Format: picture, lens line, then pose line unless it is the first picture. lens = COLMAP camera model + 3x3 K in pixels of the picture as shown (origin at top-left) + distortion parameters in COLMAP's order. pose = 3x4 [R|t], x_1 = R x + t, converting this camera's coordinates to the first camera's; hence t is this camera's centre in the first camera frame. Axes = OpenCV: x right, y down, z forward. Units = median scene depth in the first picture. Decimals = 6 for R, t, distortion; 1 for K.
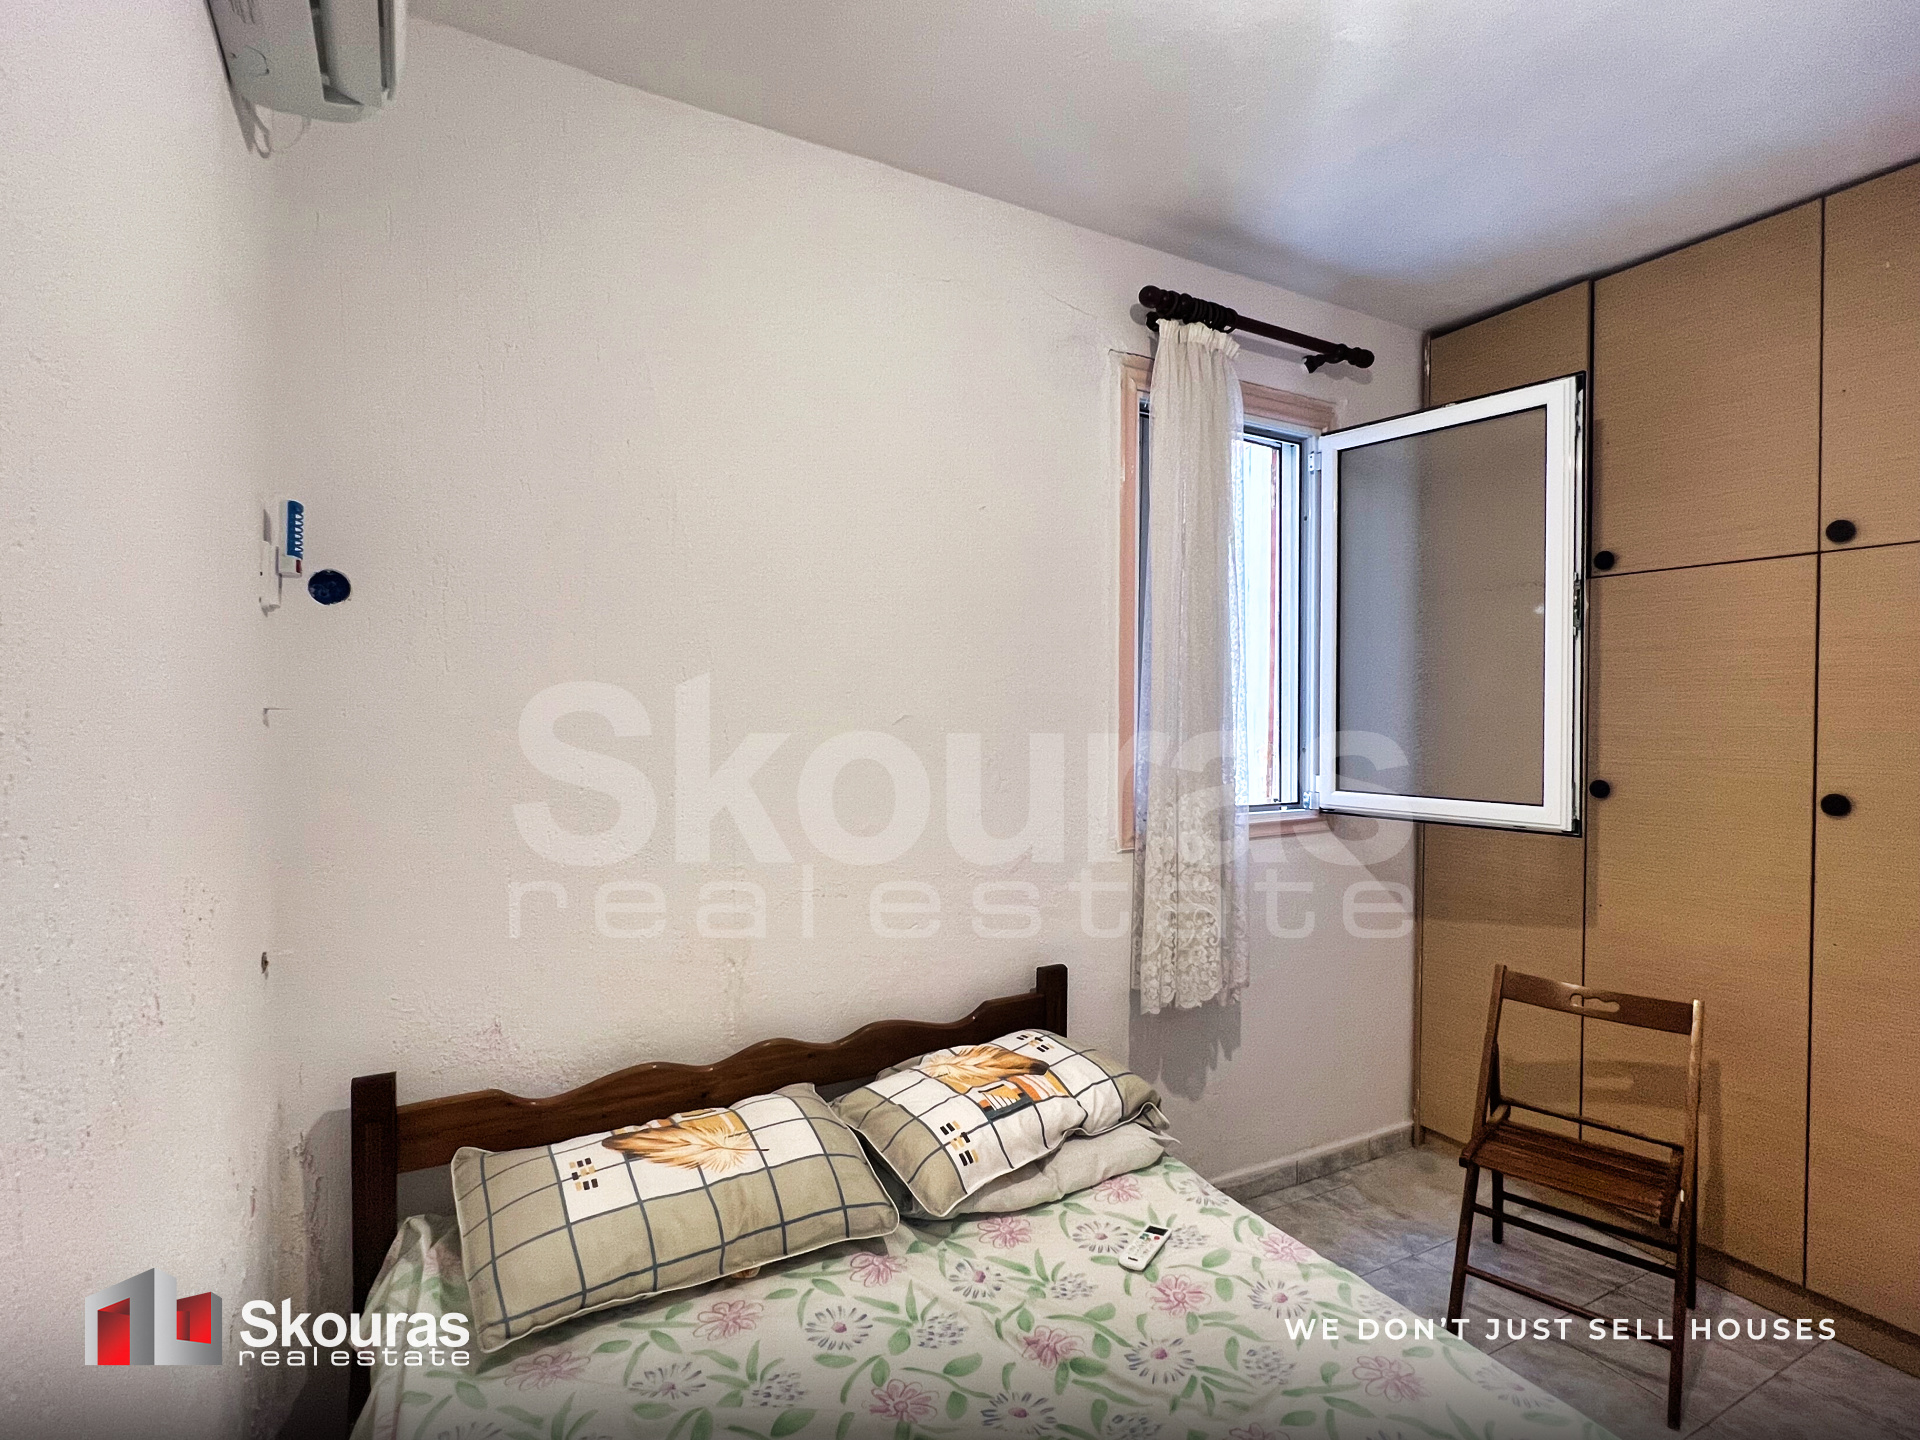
lens RADIAL K [[944.5, 0, 956.5], [0, 944.5, 723.9], [0, 0, 1]] dist [-0.002662, 0.001080]
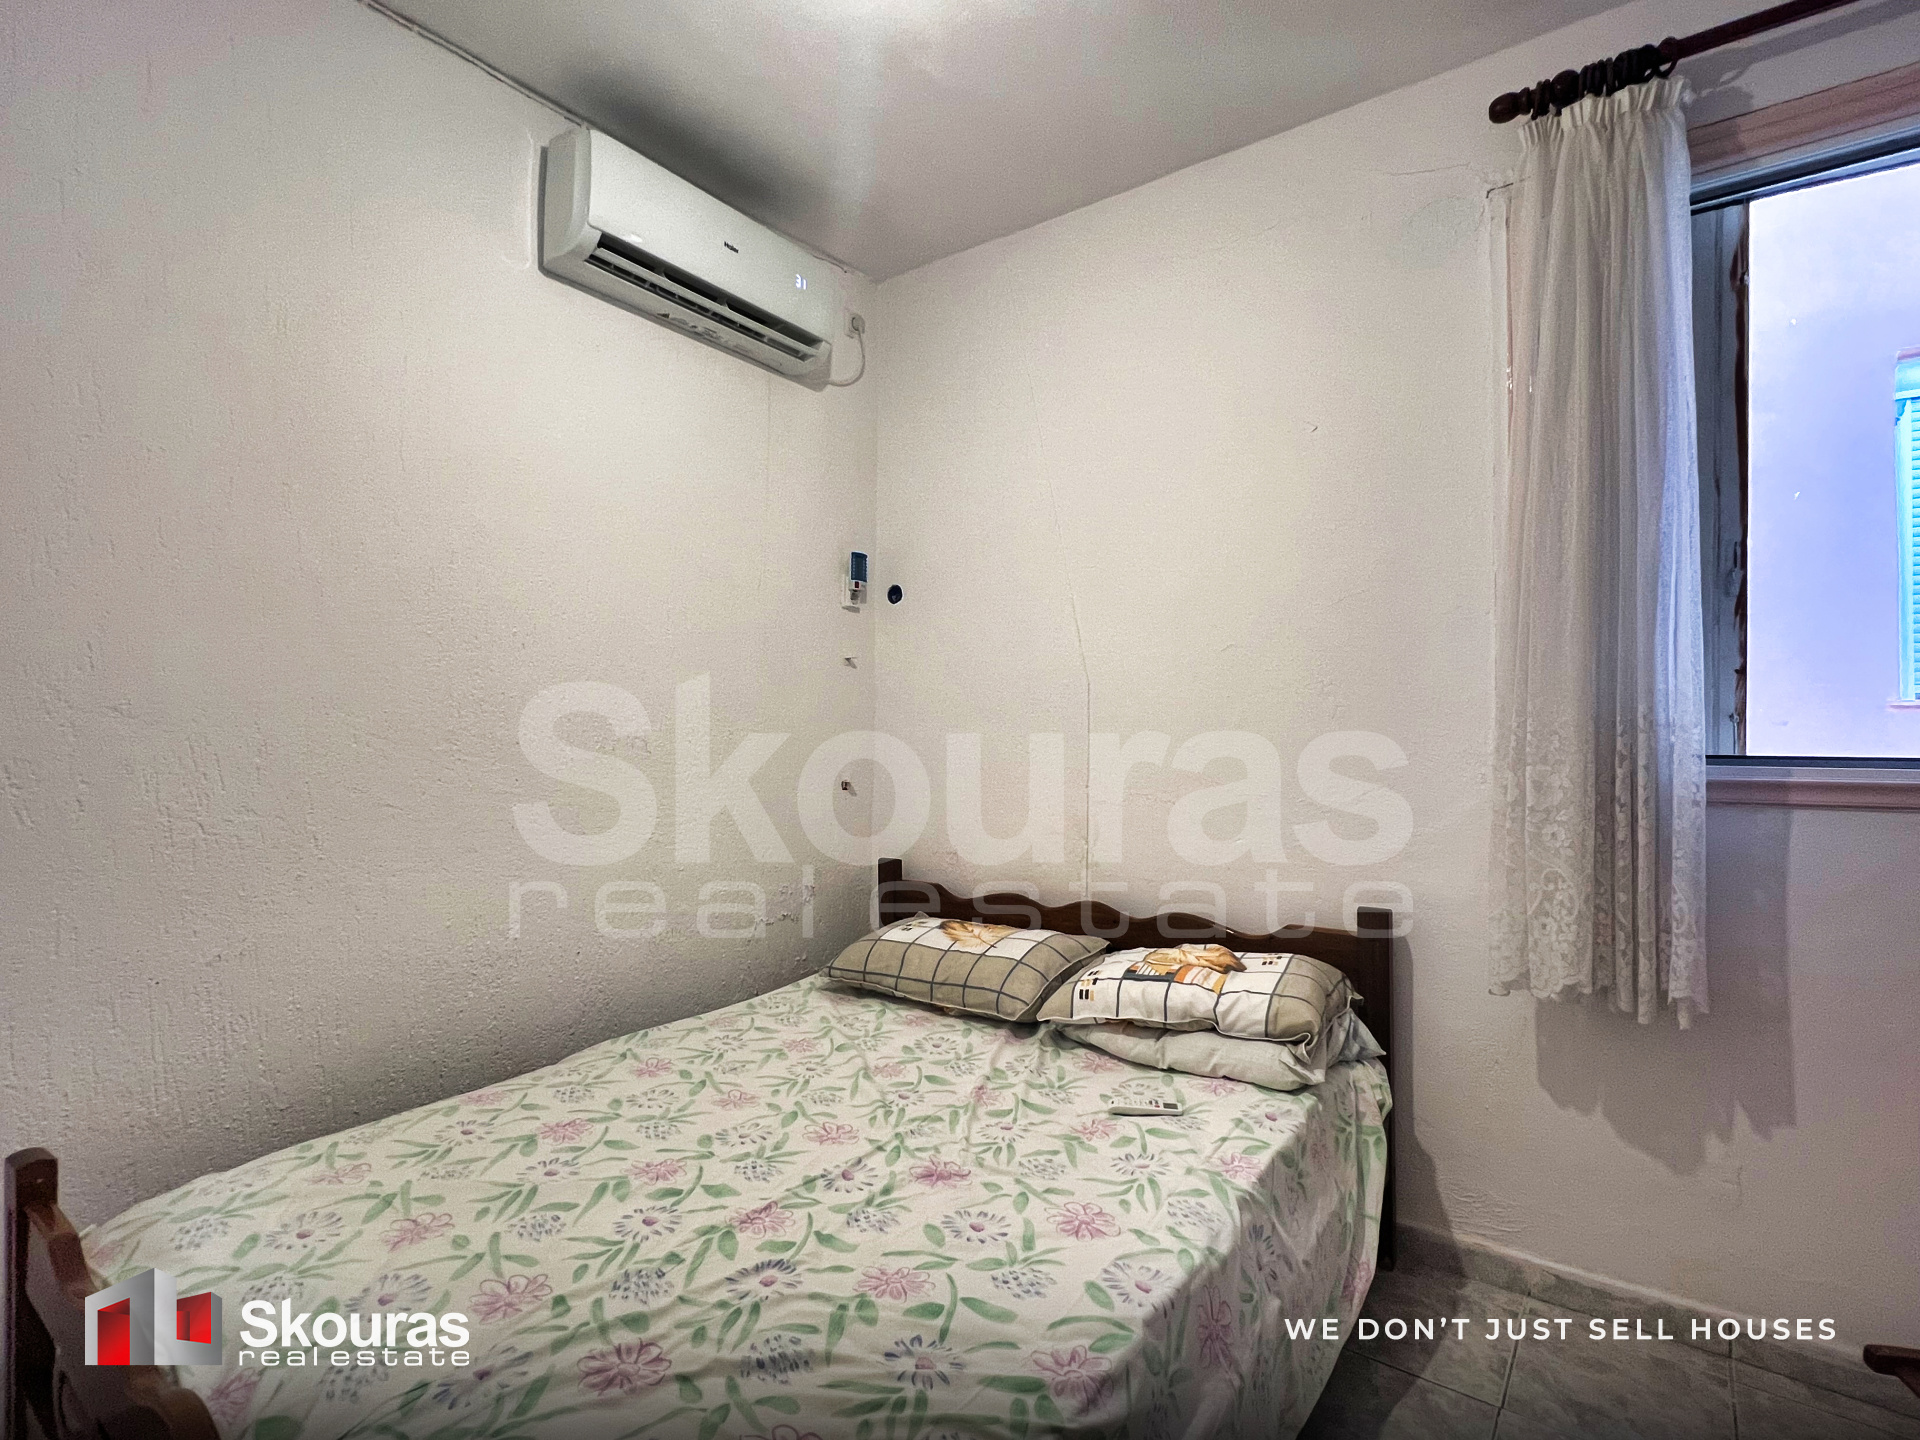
lens RADIAL K [[944.5, 0, 966.4], [0, 944.5, 718.2], [0, 0, 1]] dist [-0.002662, 0.001080]
pose [[0.426606, -0.009846, -0.904384, 1.047503], [-0.018306, 0.999642, -0.019518, 0.136974], [0.904252, 0.024882, 0.426273, 0.347158]]
